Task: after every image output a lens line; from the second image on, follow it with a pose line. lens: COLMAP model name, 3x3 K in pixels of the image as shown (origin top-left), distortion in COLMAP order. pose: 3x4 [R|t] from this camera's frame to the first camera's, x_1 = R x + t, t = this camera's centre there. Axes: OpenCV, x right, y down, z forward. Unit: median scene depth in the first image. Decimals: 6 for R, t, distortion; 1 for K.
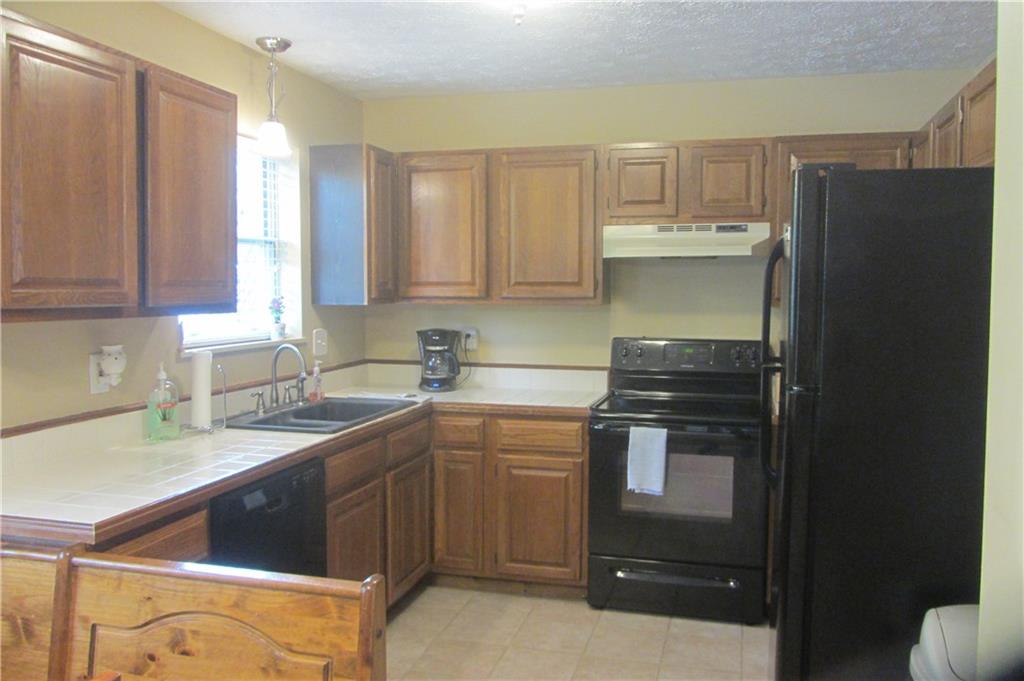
lens RADIAL K [[848.3, 0, 510.5], [0, 848.3, 339.9], [0, 0, 1]] dist [-0.041752, 0.010276]
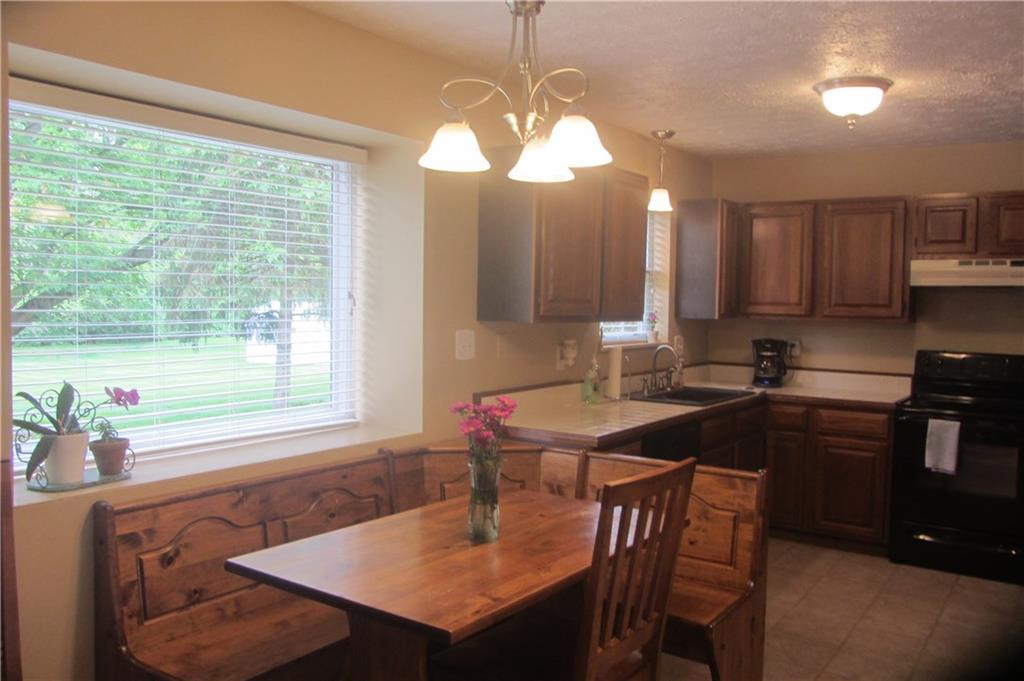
lens RADIAL K [[848.3, 0, 516.4], [0, 848.3, 337.8], [0, 0, 1]] dist [-0.041752, 0.010276]
pose [[0.945481, 0.030586, -0.324237, -0.037139], [-0.037151, 0.999210, -0.014077, 0.019842], [0.323551, 0.025356, 0.945871, -0.375044]]
